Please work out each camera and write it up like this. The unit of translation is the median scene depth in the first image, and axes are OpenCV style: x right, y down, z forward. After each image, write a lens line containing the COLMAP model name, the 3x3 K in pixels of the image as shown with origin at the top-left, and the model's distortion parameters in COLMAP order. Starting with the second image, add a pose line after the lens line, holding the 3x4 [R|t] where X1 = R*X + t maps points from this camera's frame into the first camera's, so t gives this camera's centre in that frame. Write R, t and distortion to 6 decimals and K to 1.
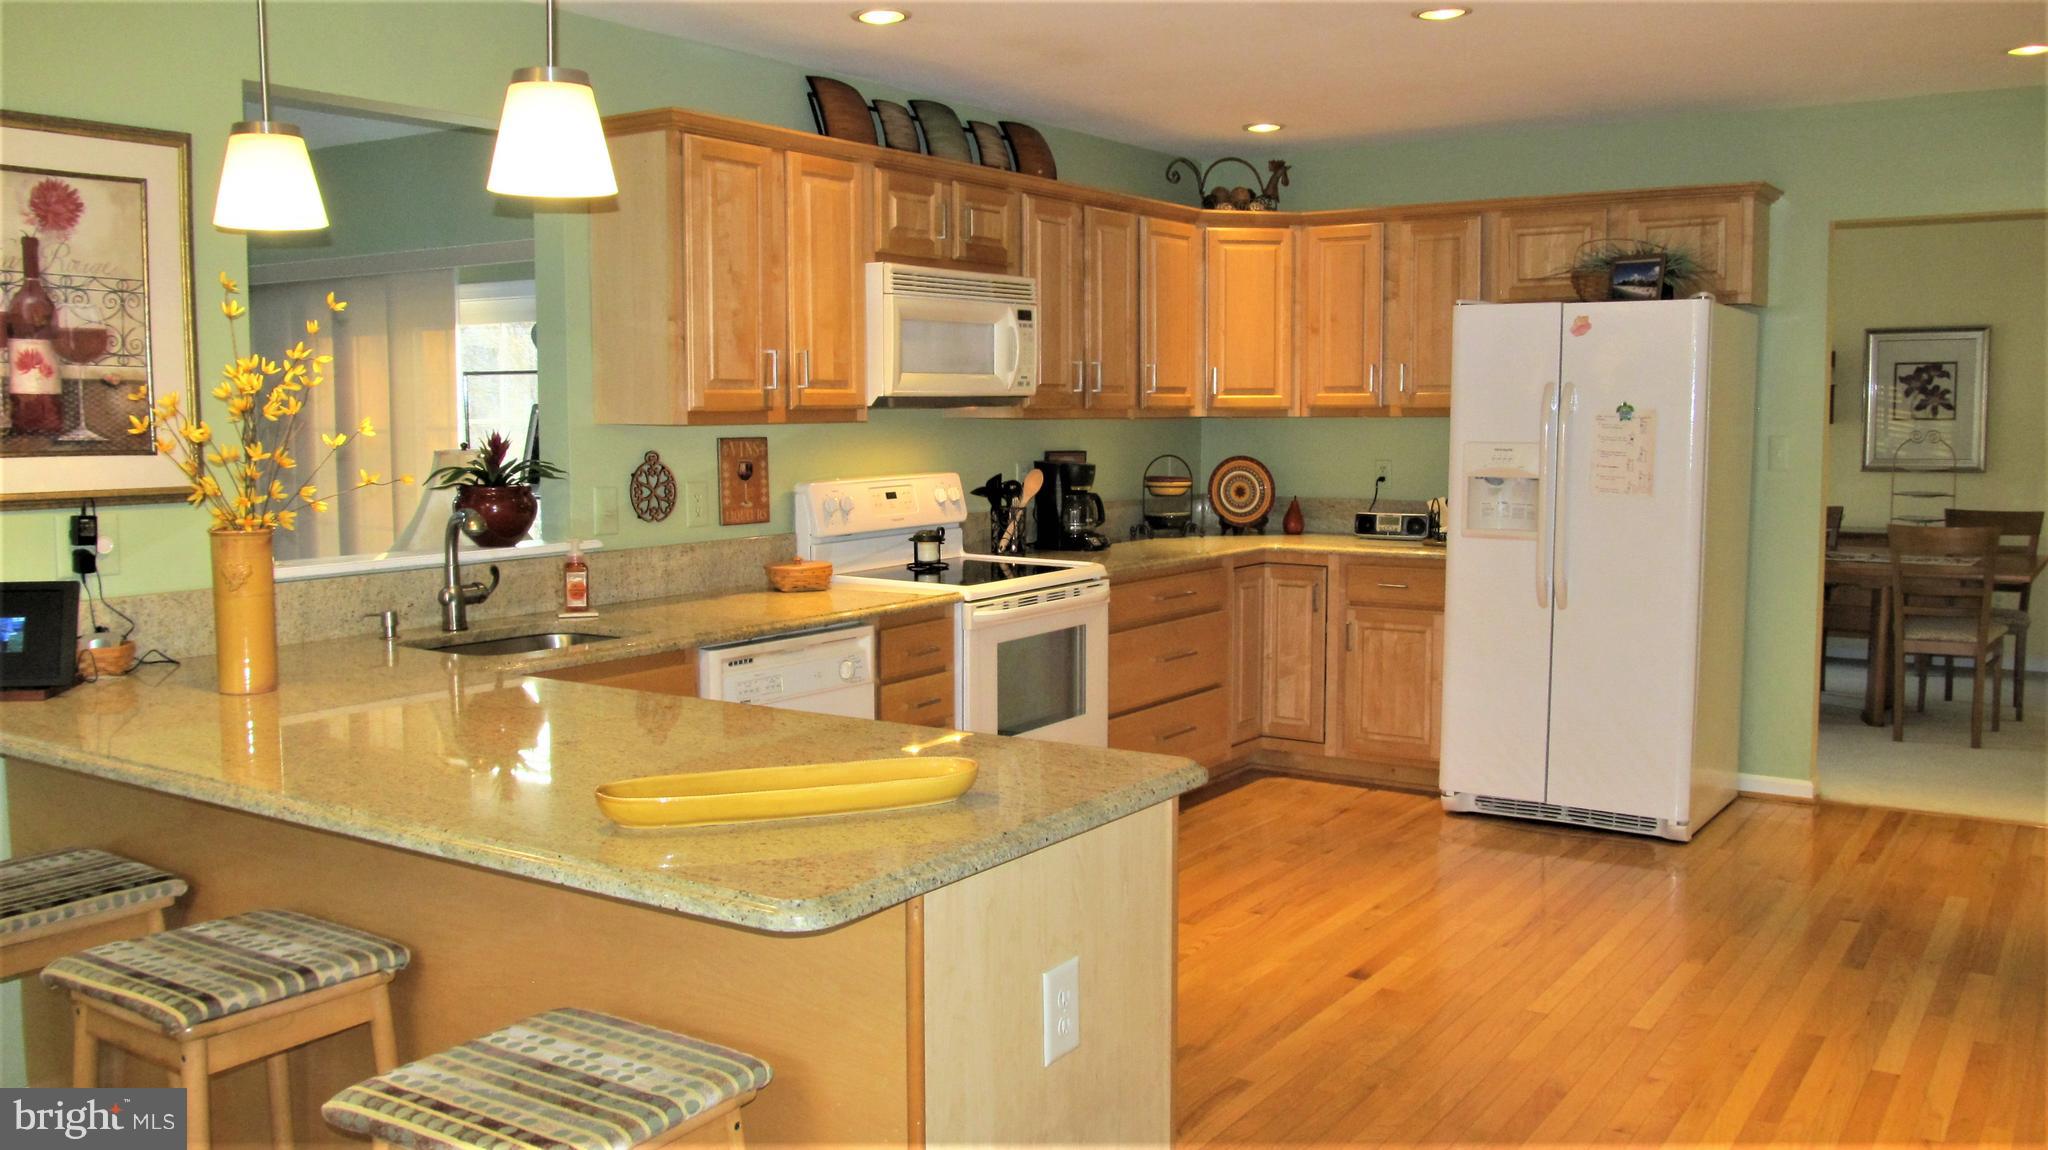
lens RADIAL K [[1690.4, 0, 1025.5], [0, 1690.4, 581.7], [0, 0, 1]] dist [-0.058071, 0.014680]
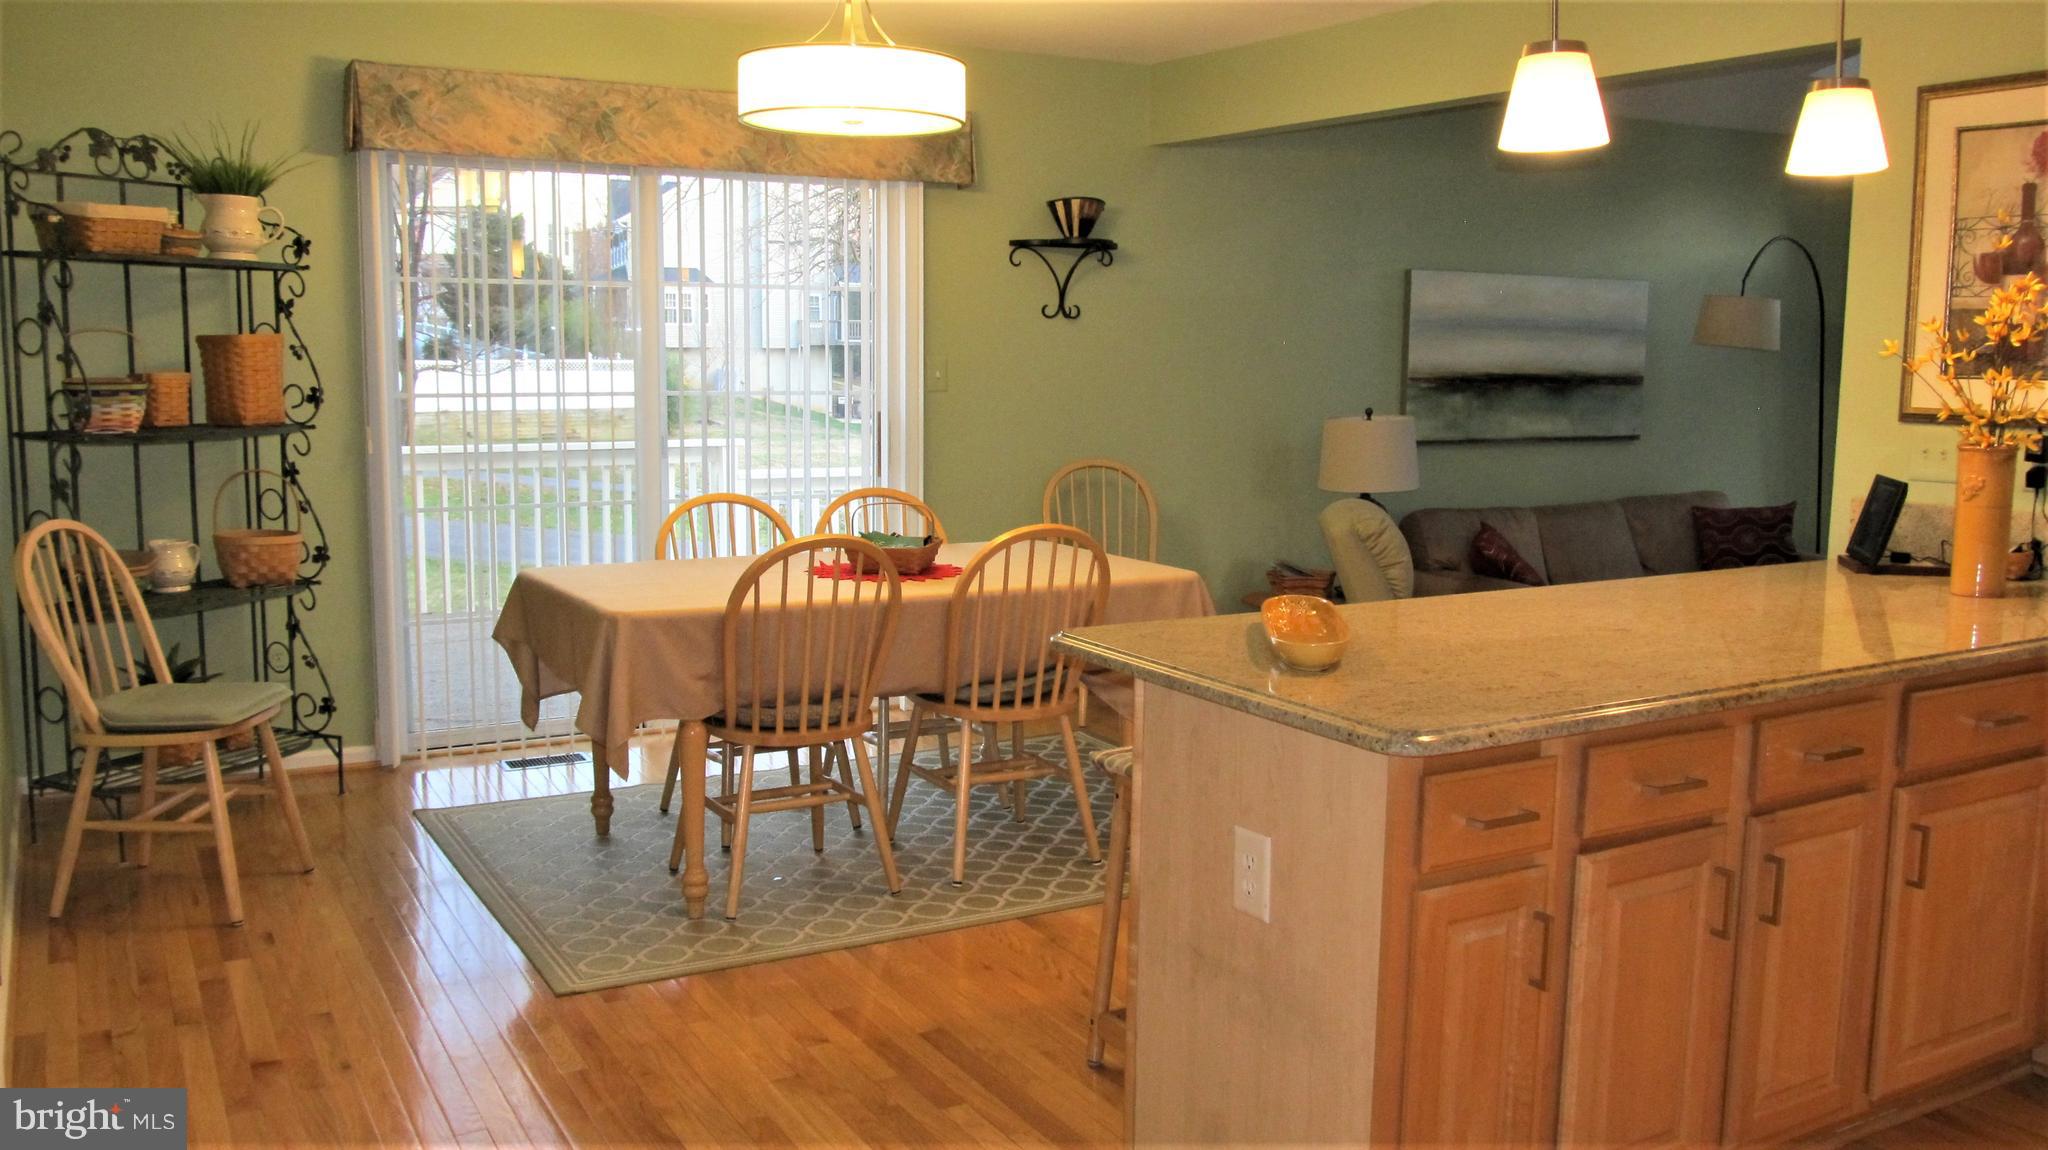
lens RADIAL K [[1690.4, 0, 1025.5], [0, 1690.4, 581.7], [0, 0, 1]] dist [-0.058071, 0.014680]
pose [[-0.432289, 0.123017, -0.893304, 0.692947], [-0.088932, 0.980005, 0.177993, -0.078605], [0.897339, 0.156388, -0.412705, 0.852073]]
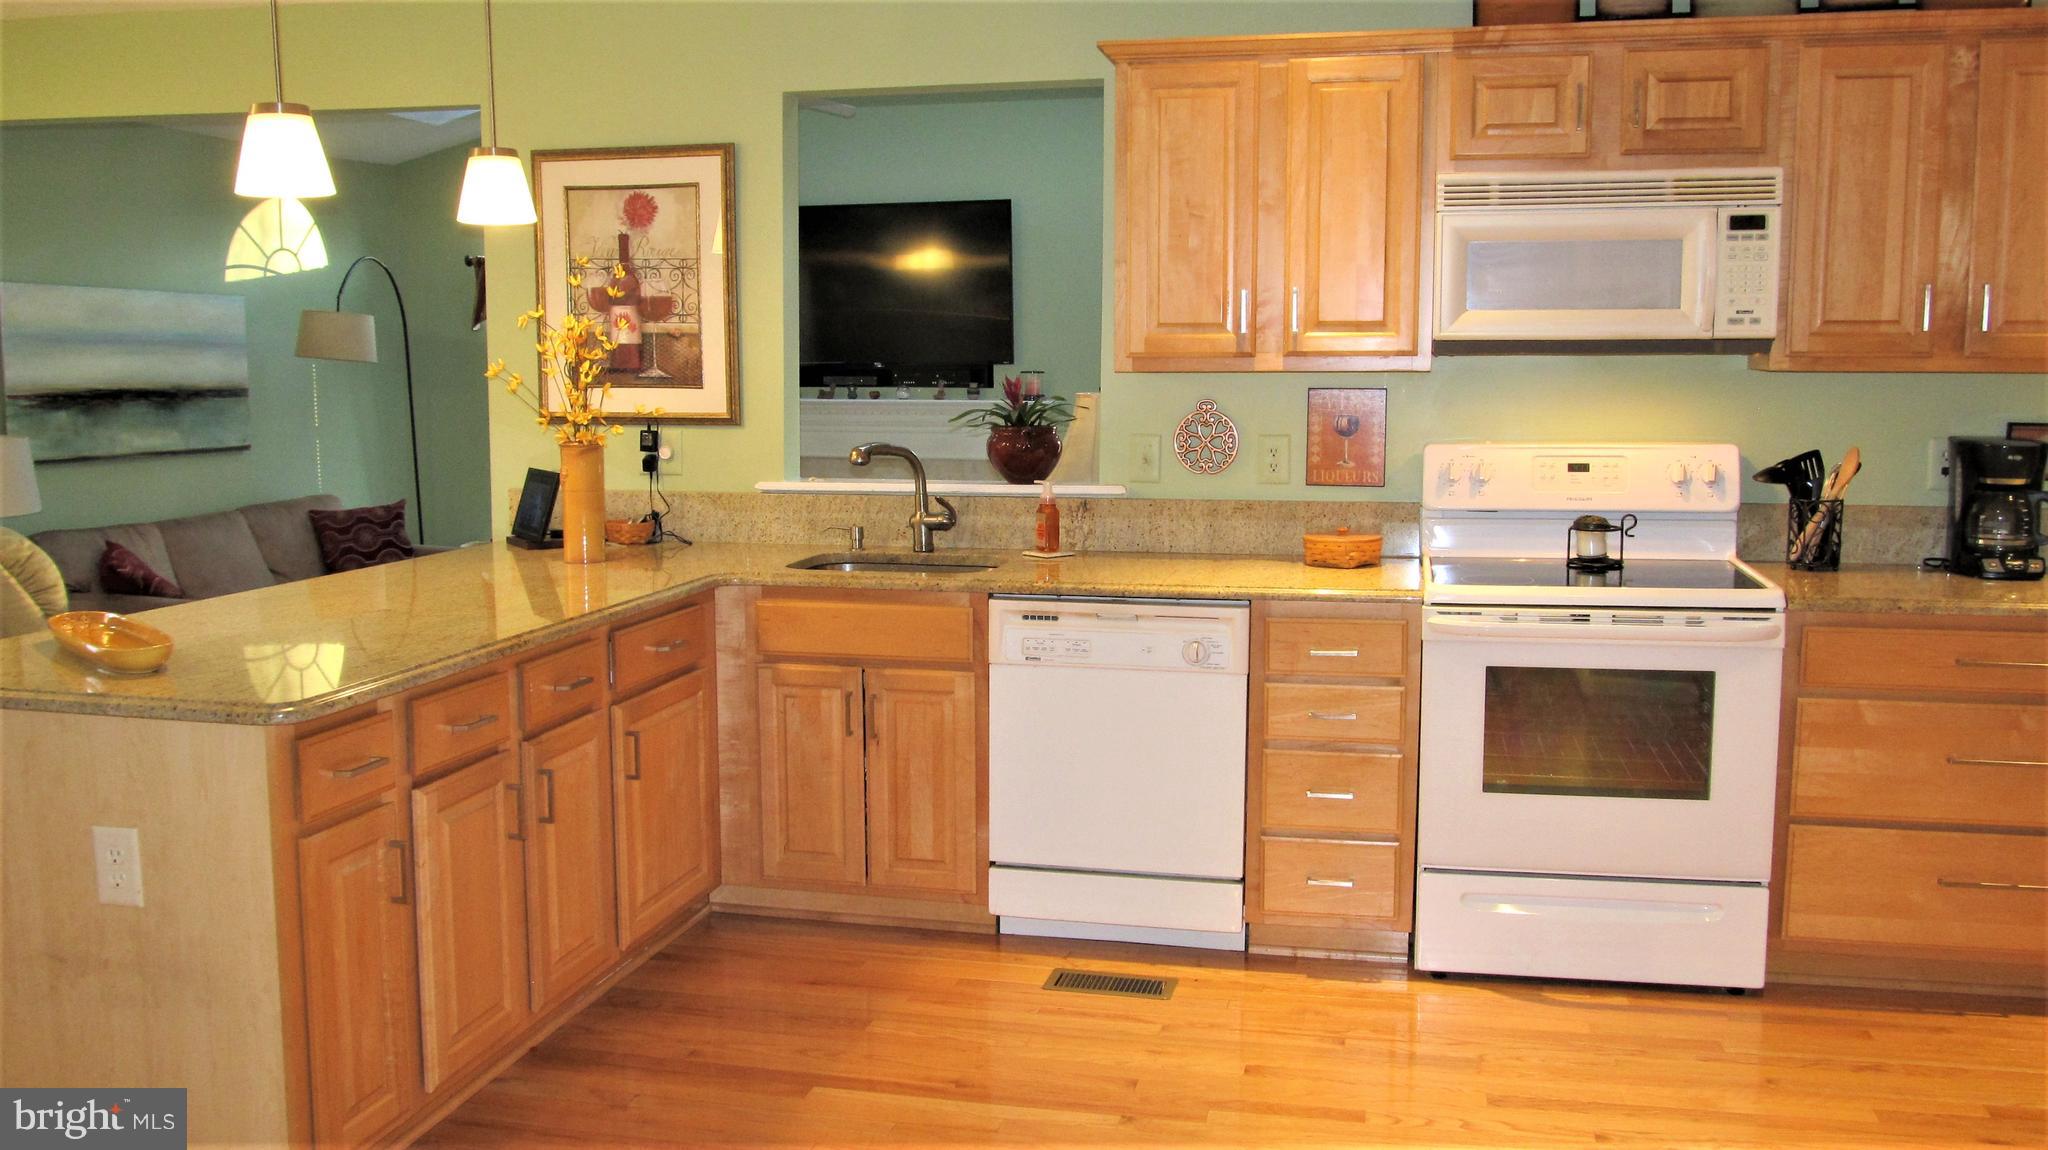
lens RADIAL K [[1690.4, 0, 1025.5], [0, 1690.4, 581.7], [0, 0, 1]] dist [-0.058071, 0.014680]
pose [[0.369820, 0.123611, -0.920844, 0.863627], [-0.093329, 0.991040, 0.095552, -0.077665], [0.924404, 0.050604, 0.378043, 0.749934]]
